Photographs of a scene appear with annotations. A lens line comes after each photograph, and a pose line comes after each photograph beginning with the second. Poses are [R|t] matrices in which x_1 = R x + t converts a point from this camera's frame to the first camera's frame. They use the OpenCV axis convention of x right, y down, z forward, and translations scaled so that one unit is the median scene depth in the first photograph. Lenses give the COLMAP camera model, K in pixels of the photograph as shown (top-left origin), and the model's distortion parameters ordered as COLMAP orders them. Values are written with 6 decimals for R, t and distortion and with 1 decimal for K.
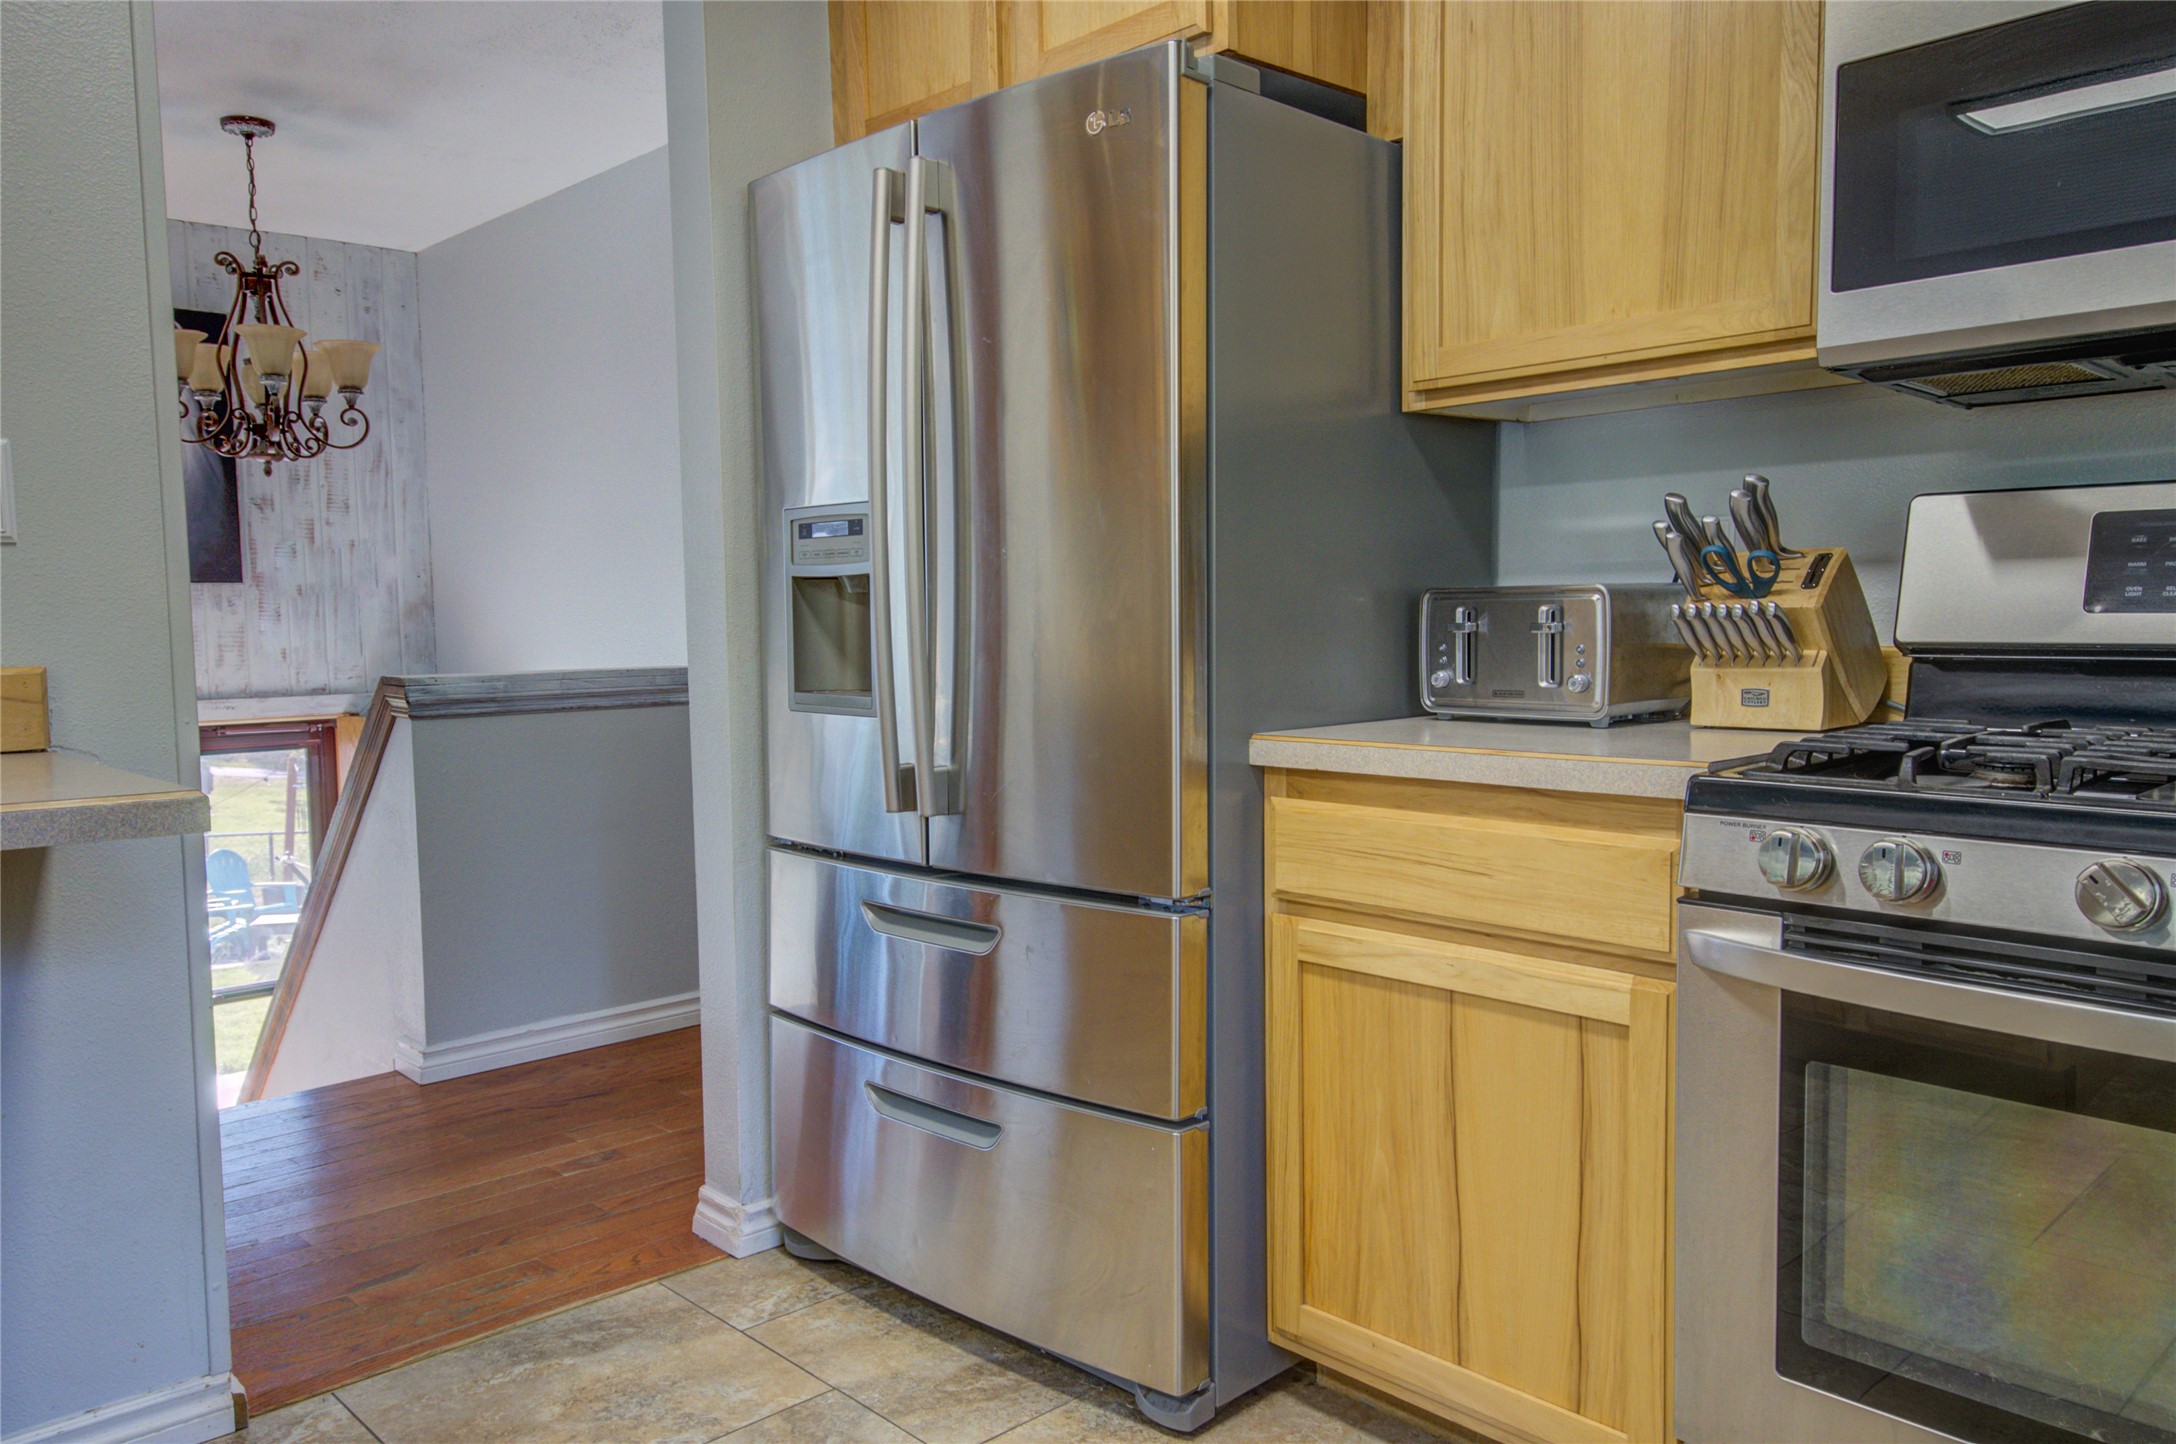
lens RADIAL K [[1584.2, 0, 1086.8], [0, 1584.2, 733.1], [0, 0, 1]] dist [0.012799, 0.001533]
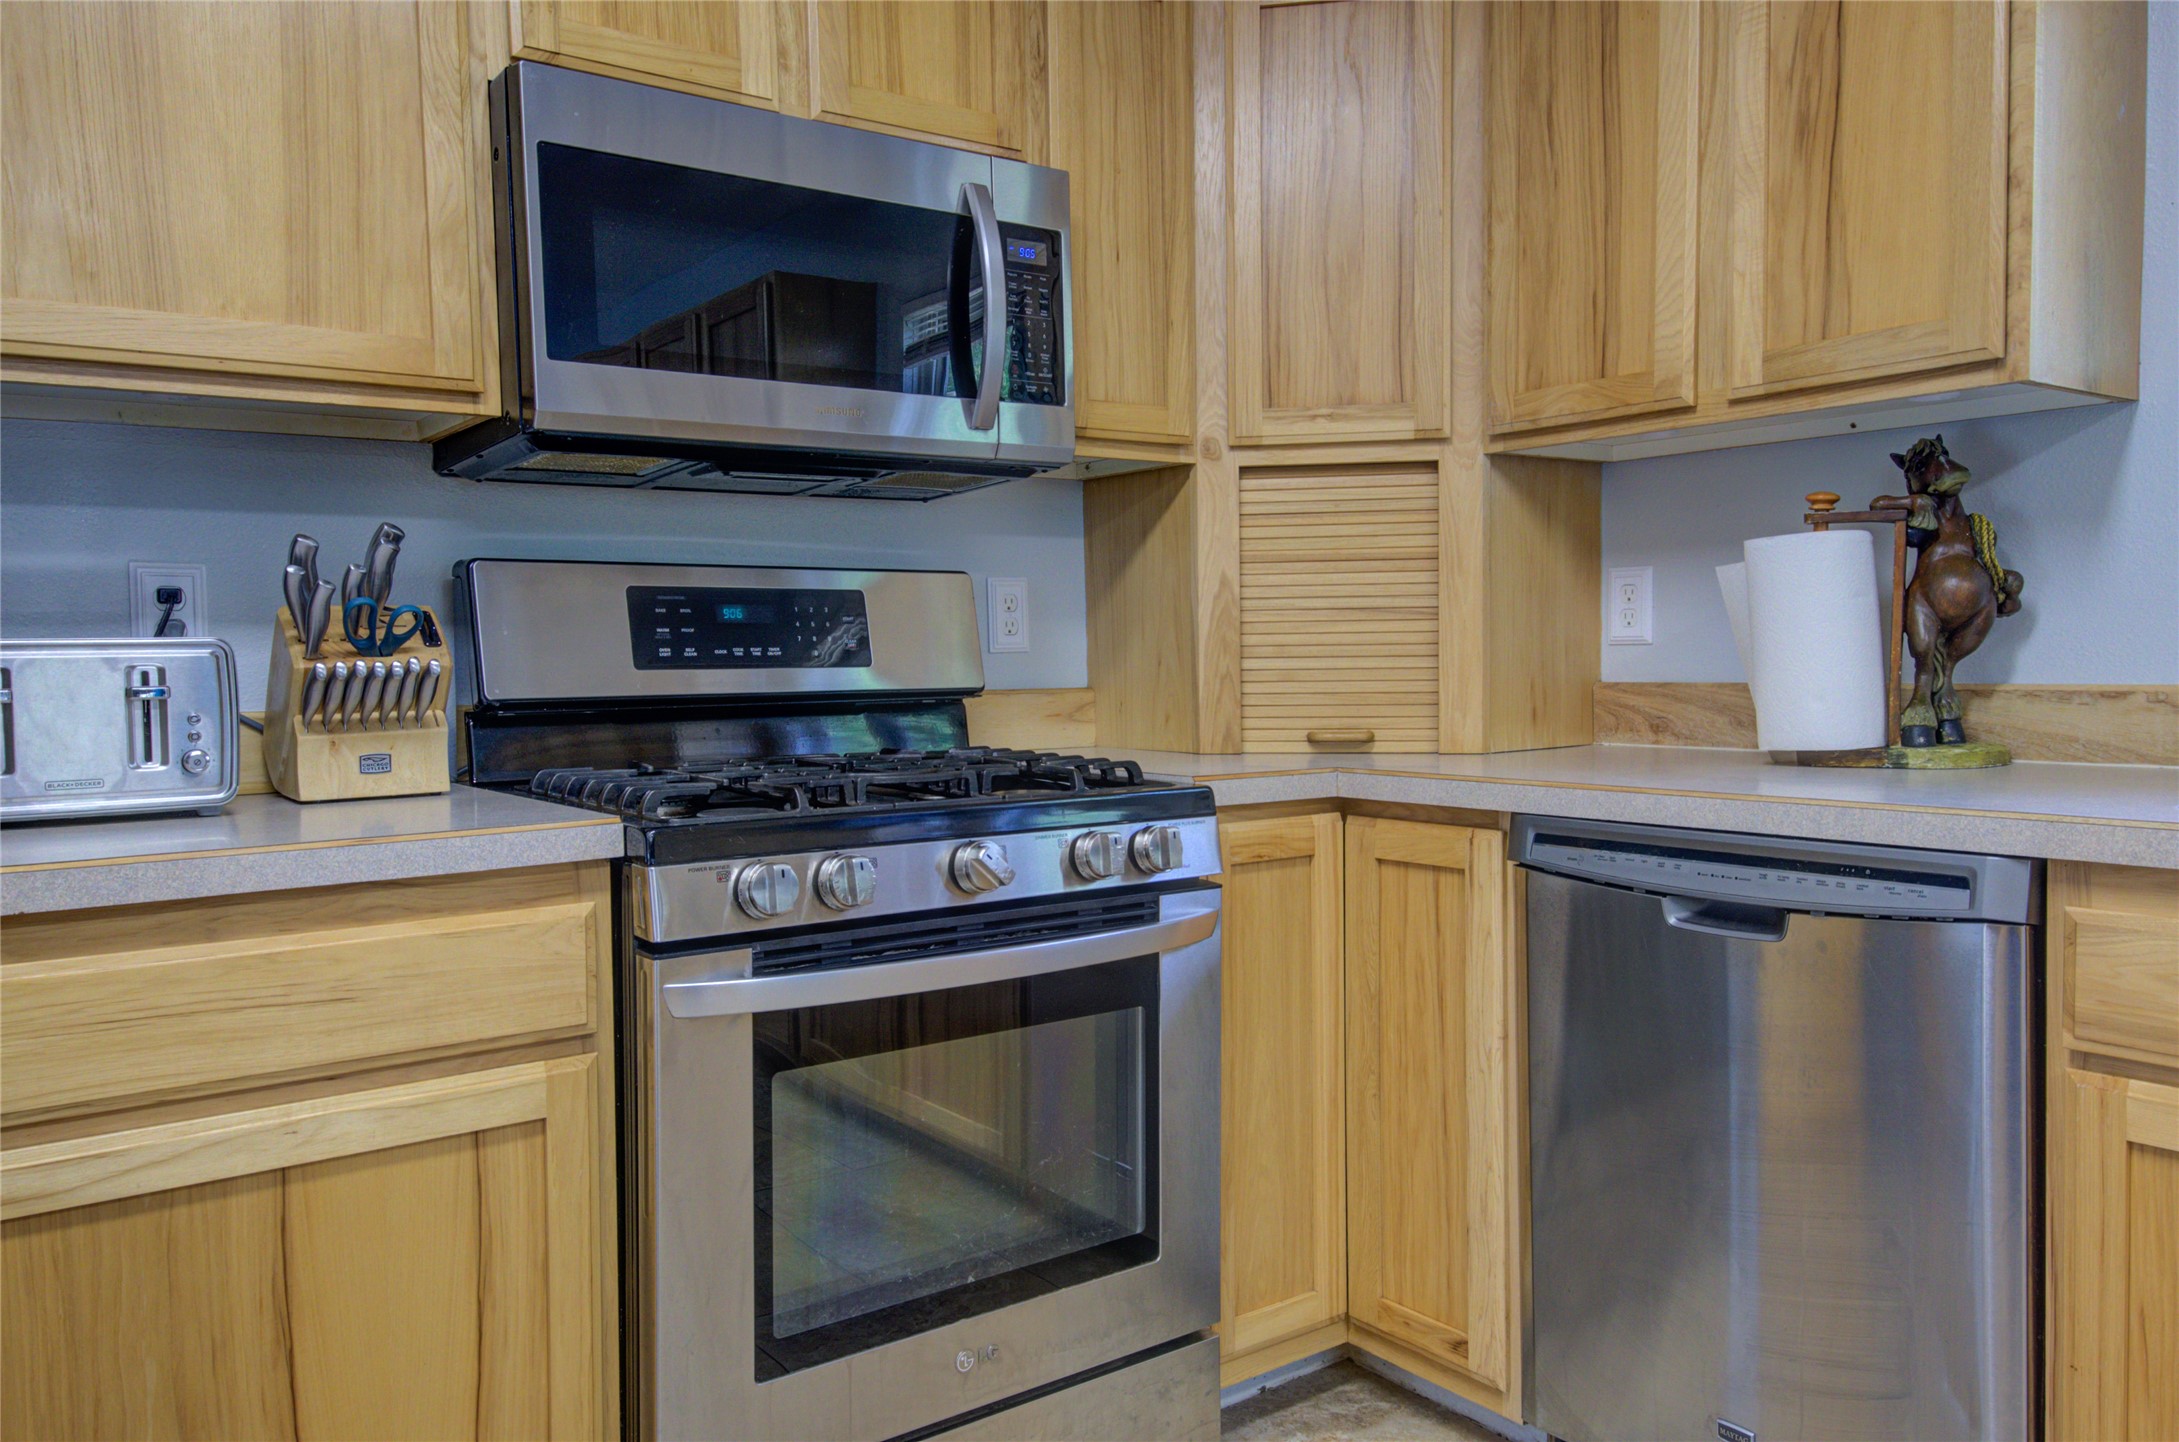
lens RADIAL K [[1566.1, 0, 1087.8], [0, 1566.1, 708.7], [0, 0, 1]] dist [0.030556, -0.006187]
pose [[0.113518, -0.023520, 0.993257, -0.469529], [0.090989, 0.995765, 0.013180, -0.030601], [-0.989361, 0.088879, 0.115177, 0.512963]]
